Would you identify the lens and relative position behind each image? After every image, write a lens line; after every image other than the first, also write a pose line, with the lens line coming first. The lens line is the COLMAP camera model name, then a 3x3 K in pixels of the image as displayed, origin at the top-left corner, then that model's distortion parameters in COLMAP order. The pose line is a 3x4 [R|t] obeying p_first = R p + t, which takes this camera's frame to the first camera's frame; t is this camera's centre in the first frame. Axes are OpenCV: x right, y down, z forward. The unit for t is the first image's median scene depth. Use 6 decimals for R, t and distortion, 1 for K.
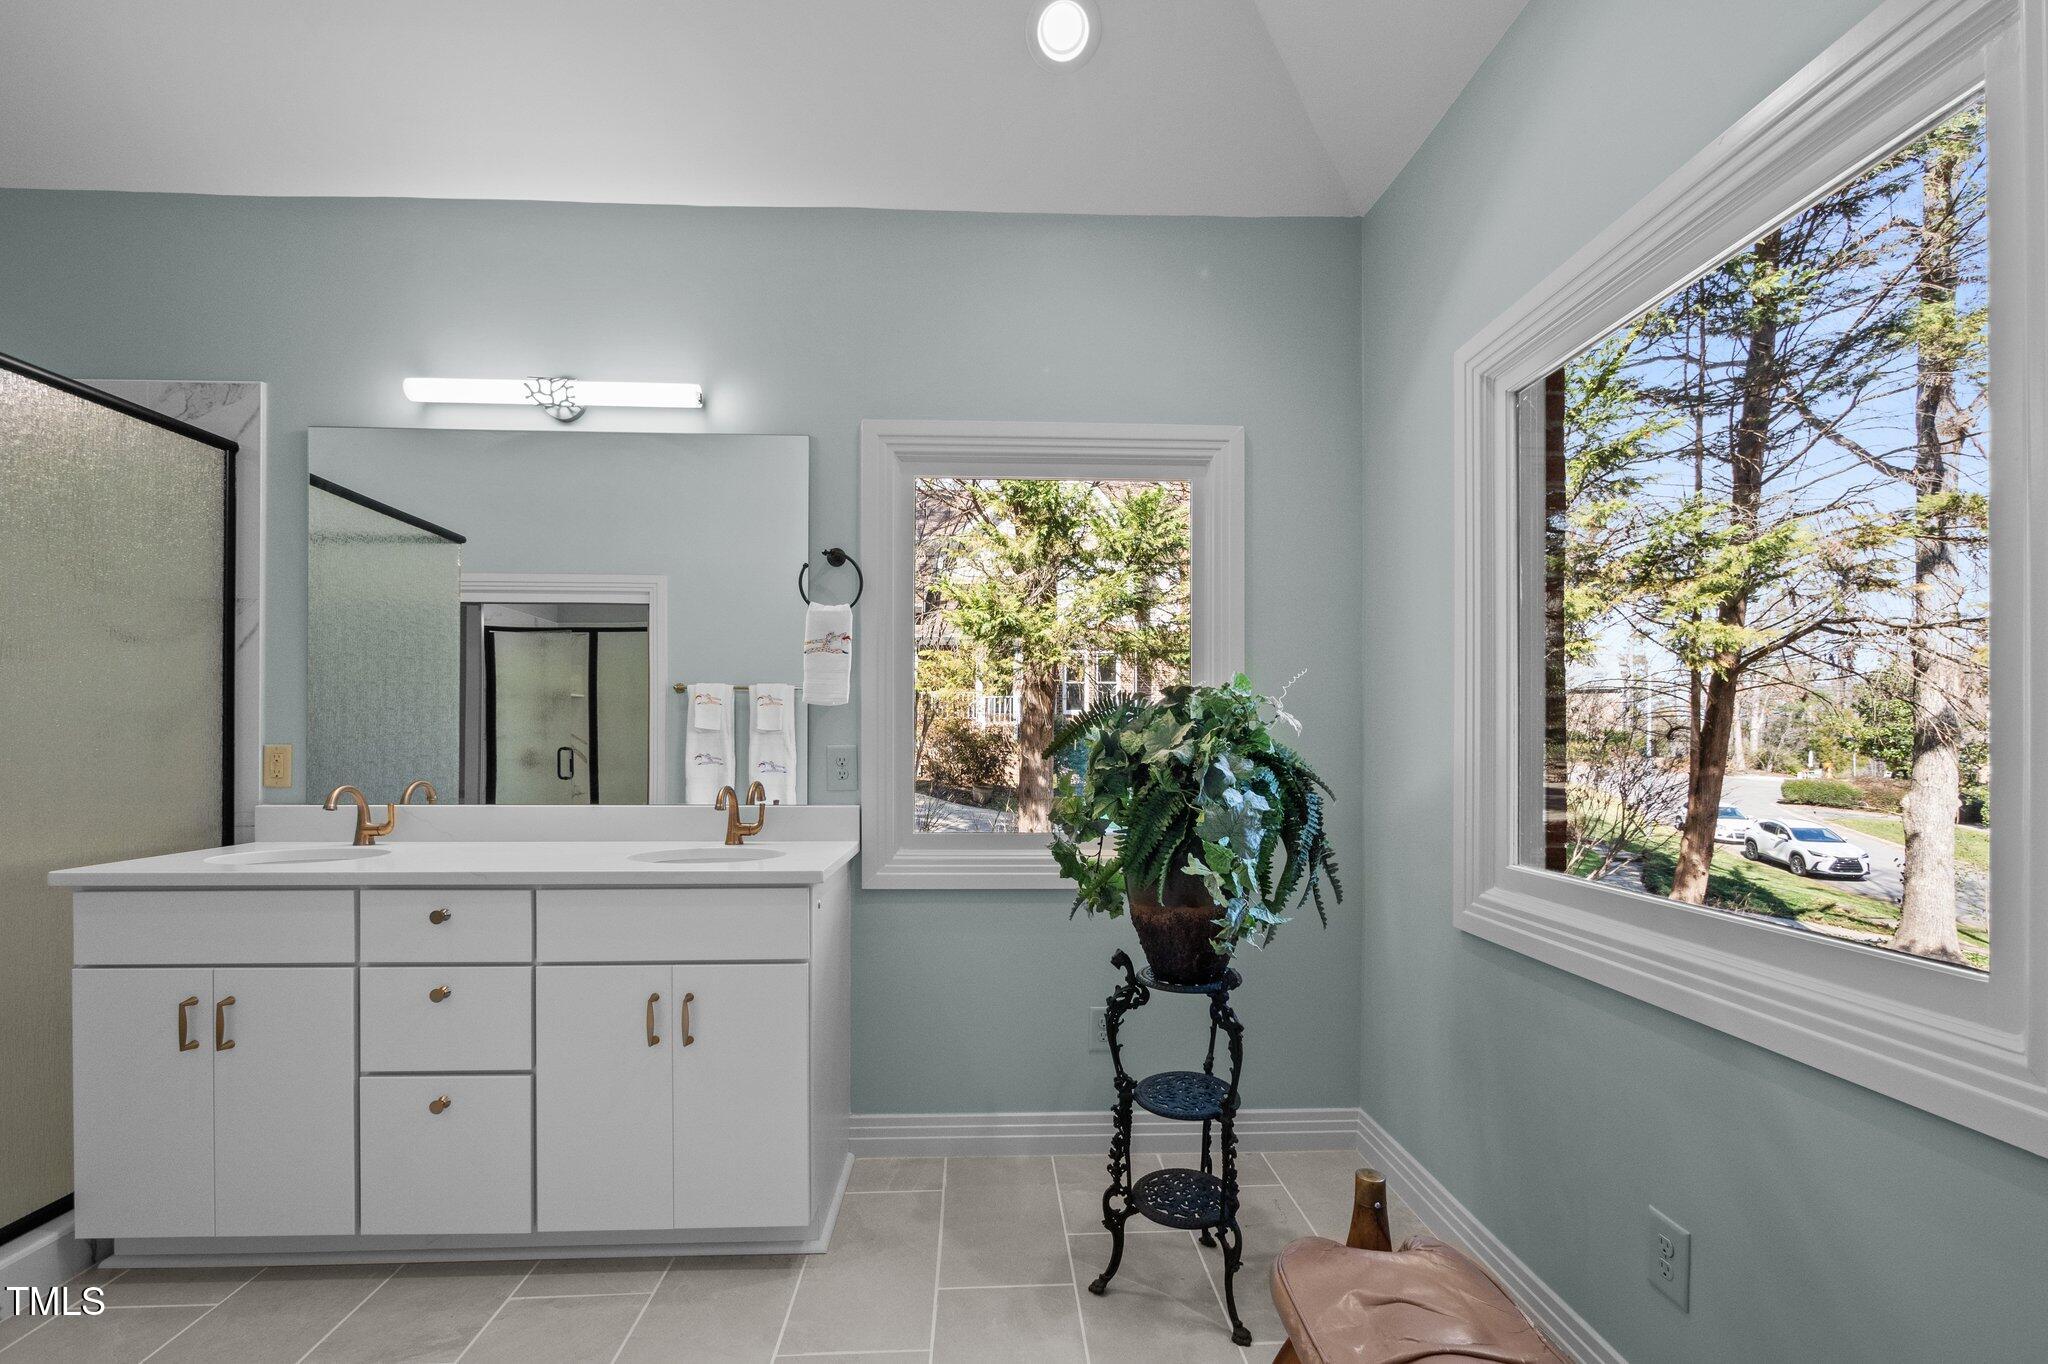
lens RADIAL K [[831.3, 0, 1019.6], [0, 831.3, 730.5], [0, 0, 1]] dist [-0.054148, -0.000105]
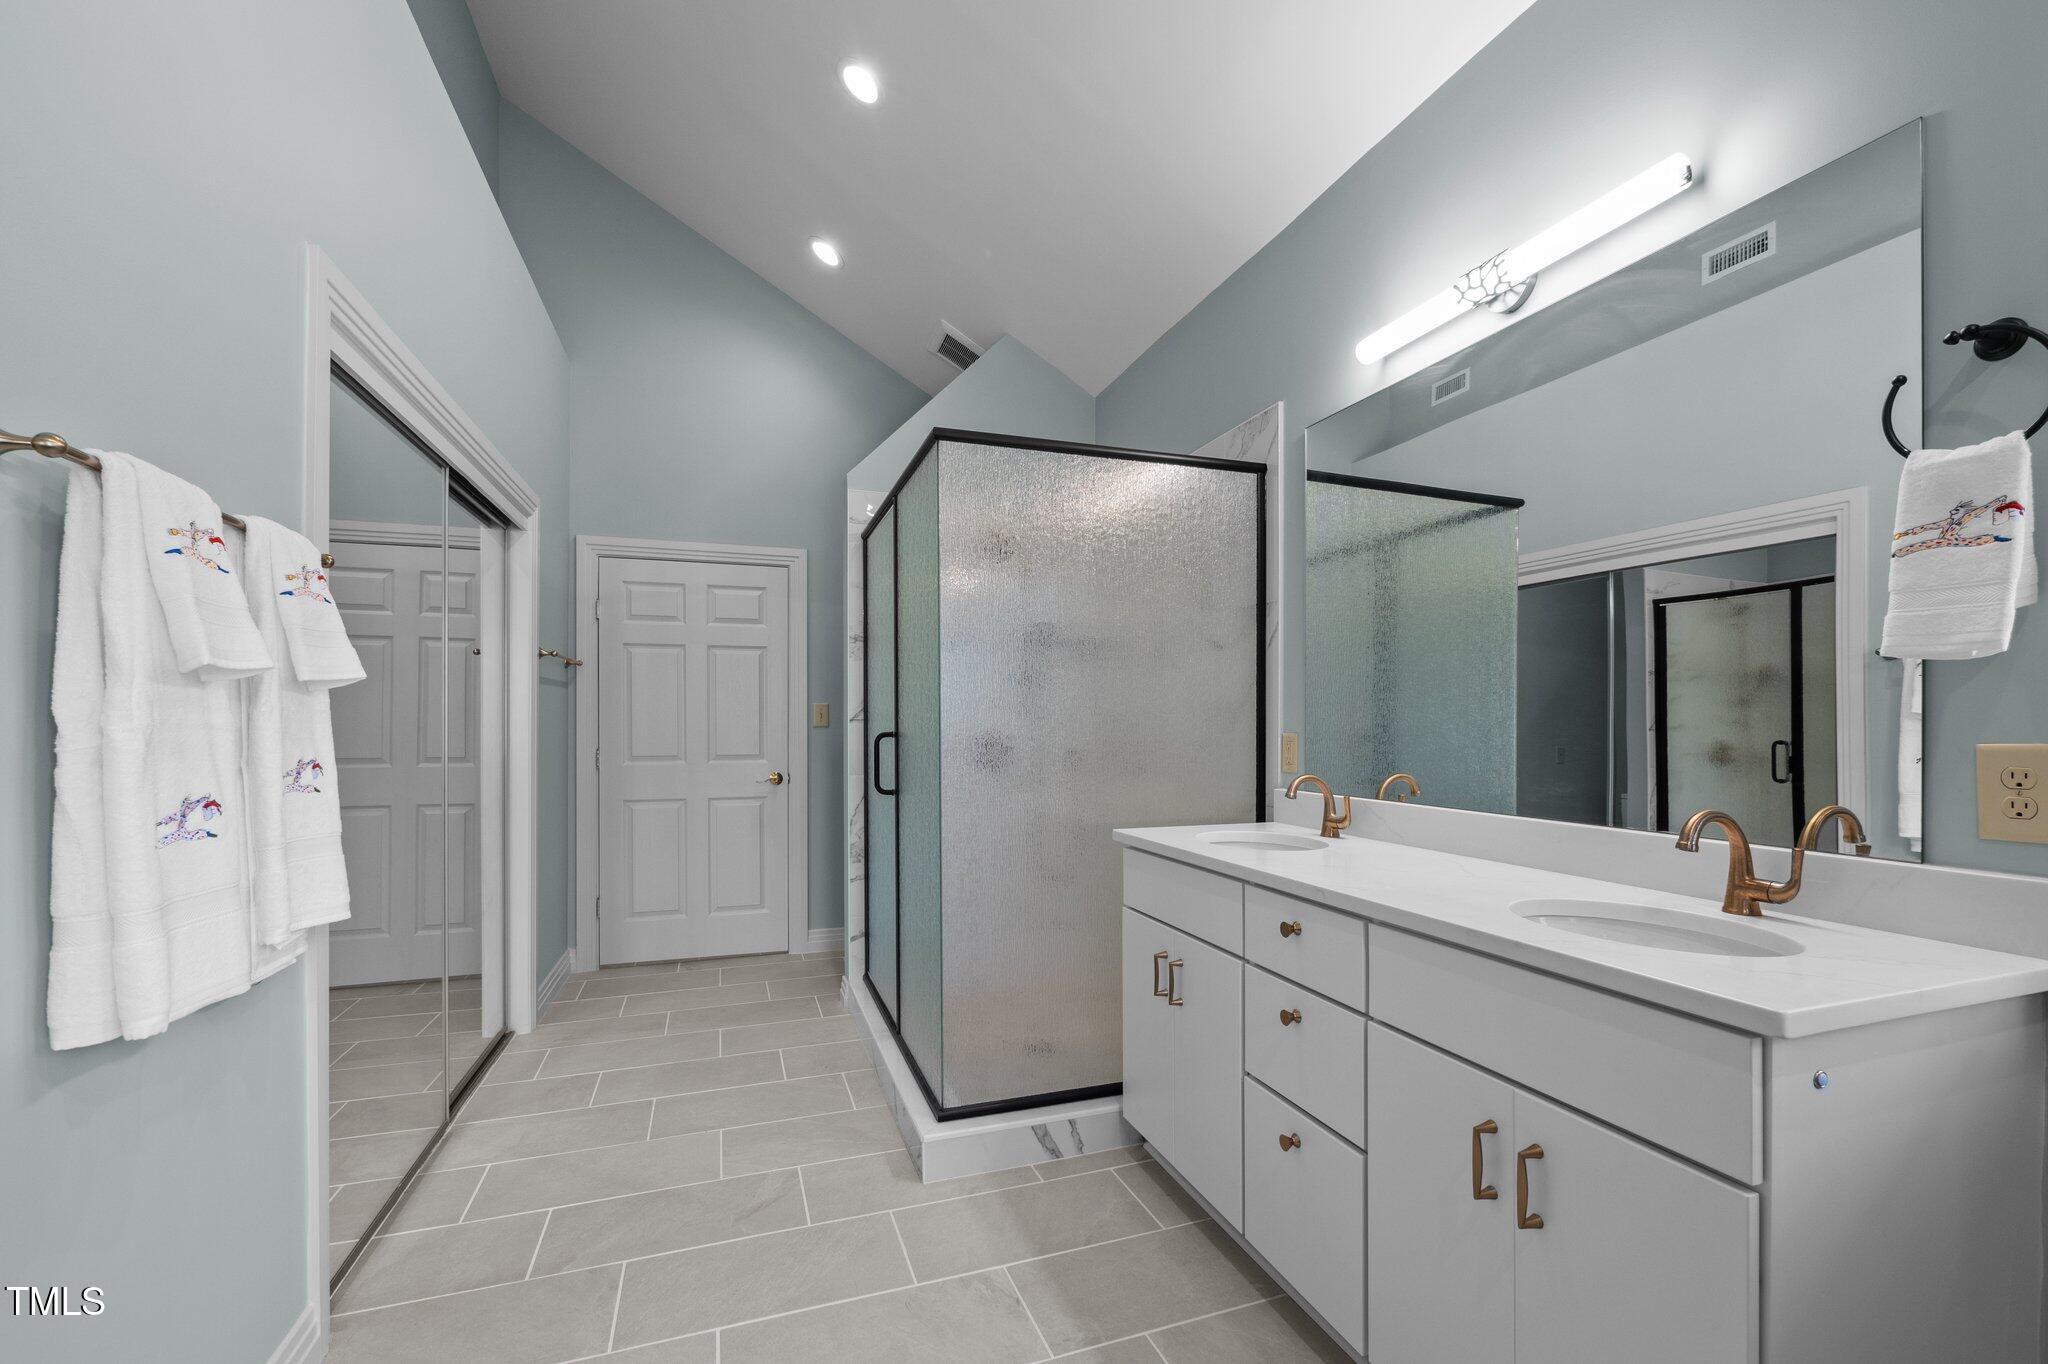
lens RADIAL K [[852.7, 0, 1025.1], [0, 852.7, 723.1], [0, 0, 1]] dist [-0.011819, -0.000447]
pose [[0.285281, -0.002833, -0.958440, 0.070301], [0.006121, 0.999981, -0.001134, 0.003022], [0.958424, -0.005543, 0.285293, 0.342430]]
